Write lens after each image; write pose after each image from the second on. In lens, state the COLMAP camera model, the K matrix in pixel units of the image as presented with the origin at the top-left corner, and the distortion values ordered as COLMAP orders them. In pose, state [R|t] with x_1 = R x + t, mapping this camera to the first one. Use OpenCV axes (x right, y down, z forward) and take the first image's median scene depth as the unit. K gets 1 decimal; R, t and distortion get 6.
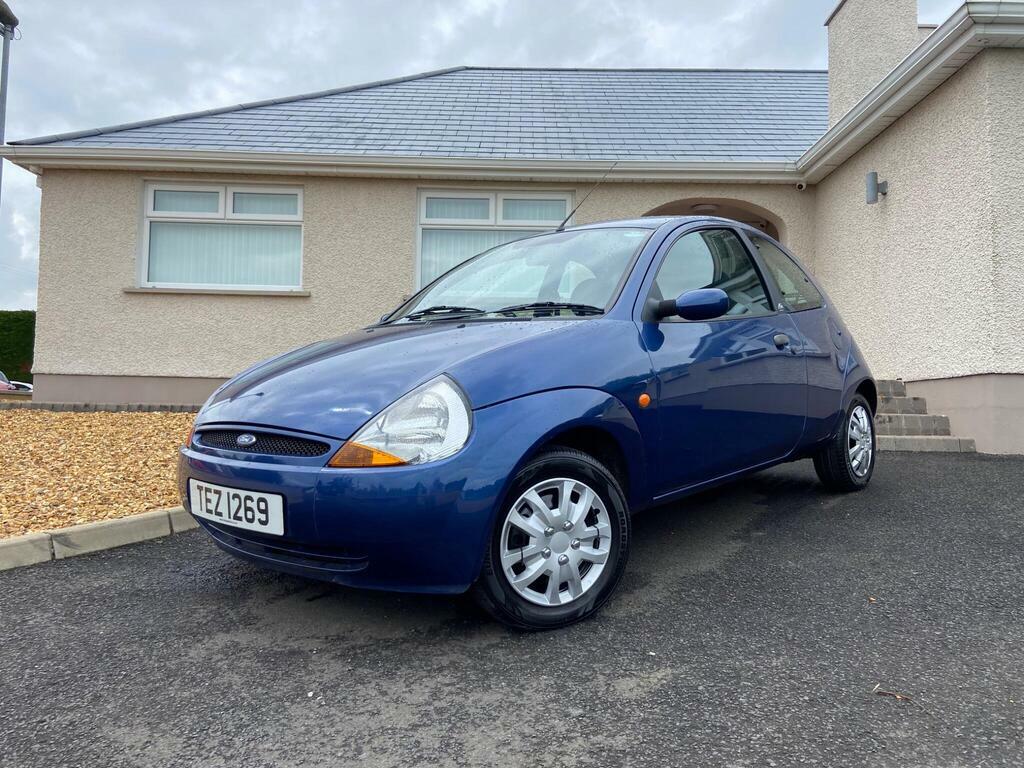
lens RADIAL K [[743.7, 0, 512.0], [0, 743.7, 384.0], [0, 0, 1]] dist [0.107634, -0.126784]
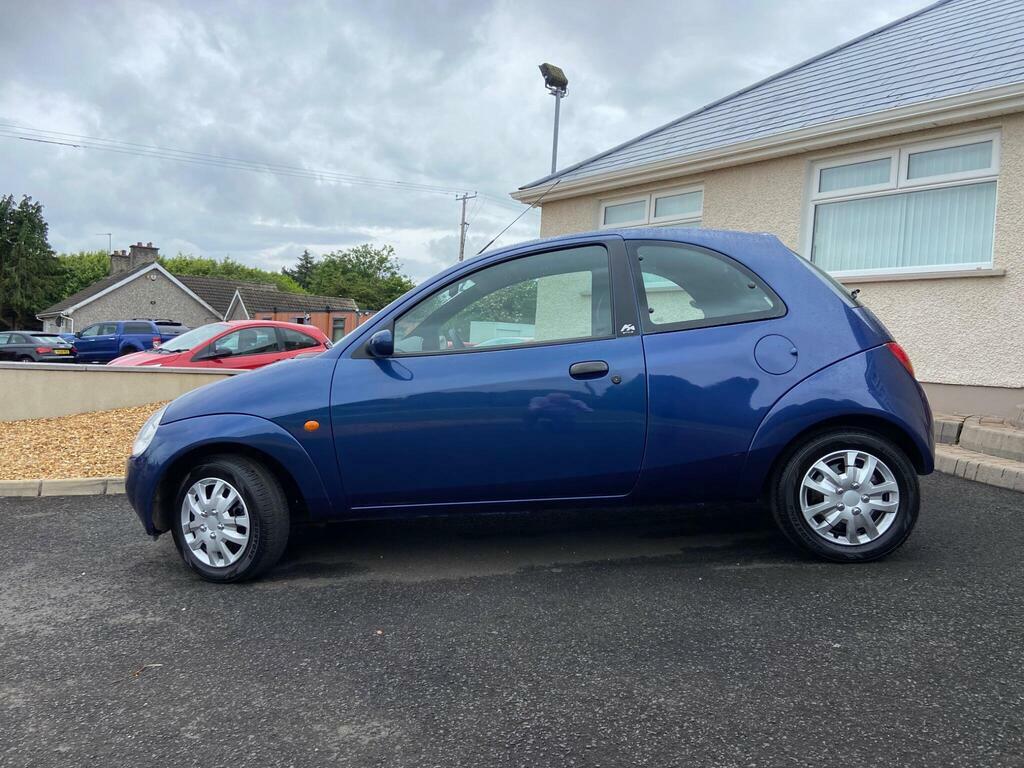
lens RADIAL K [[750.0, 0, 520.4], [0, 750.0, 384.5], [0, 0, 1]] dist [0.107359, -0.124831]
pose [[0.640077, 0.040751, -0.767229, 1.462659], [-0.009153, 0.998926, 0.045421, -0.115036], [0.768256, -0.022051, 0.639763, 0.509191]]
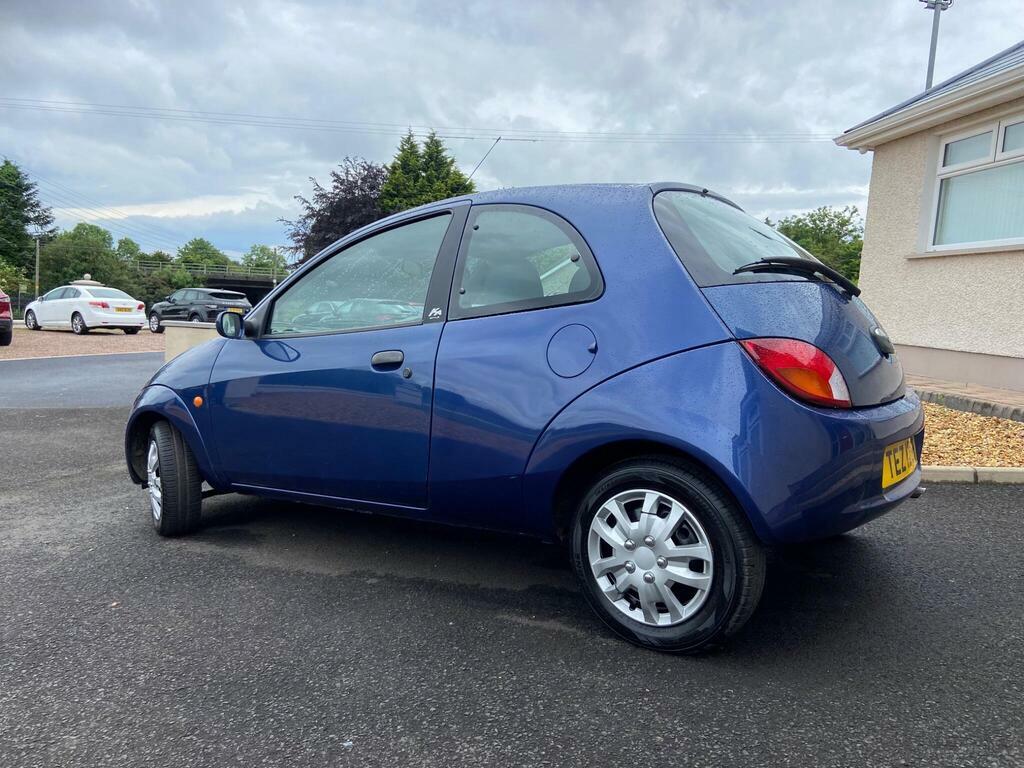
lens RADIAL K [[762.2, 0, 528.6], [0, 762.2, 384.9], [0, 0, 1]] dist [0.123994, -0.161147]
pose [[0.120929, 0.094072, -0.988194, 1.714006], [-0.023169, 0.995496, 0.091932, -0.157308], [0.992391, 0.011779, 0.122564, 1.524897]]
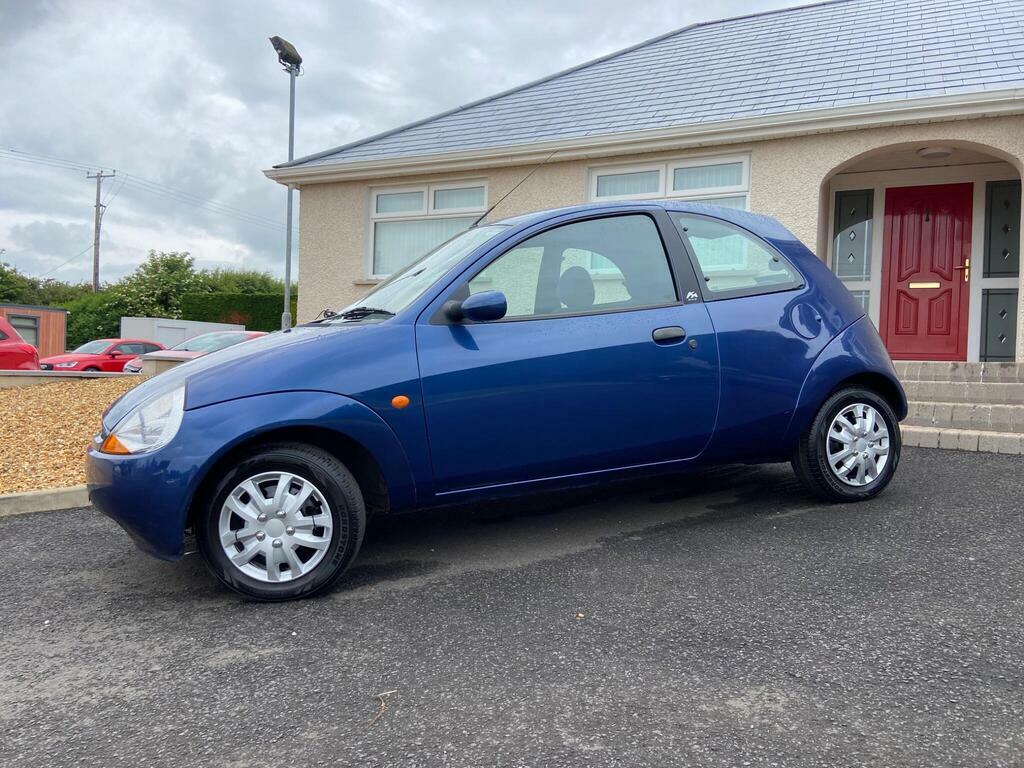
lens RADIAL K [[743.7, 0, 512.0], [0, 743.7, 384.0], [0, 0, 1]] dist [0.107634, -0.126784]
pose [[0.906343, 0.016245, -0.422230, 0.831420], [0.001669, 0.999115, 0.042023, -0.051666], [0.422539, -0.038792, 0.905514, 0.120466]]
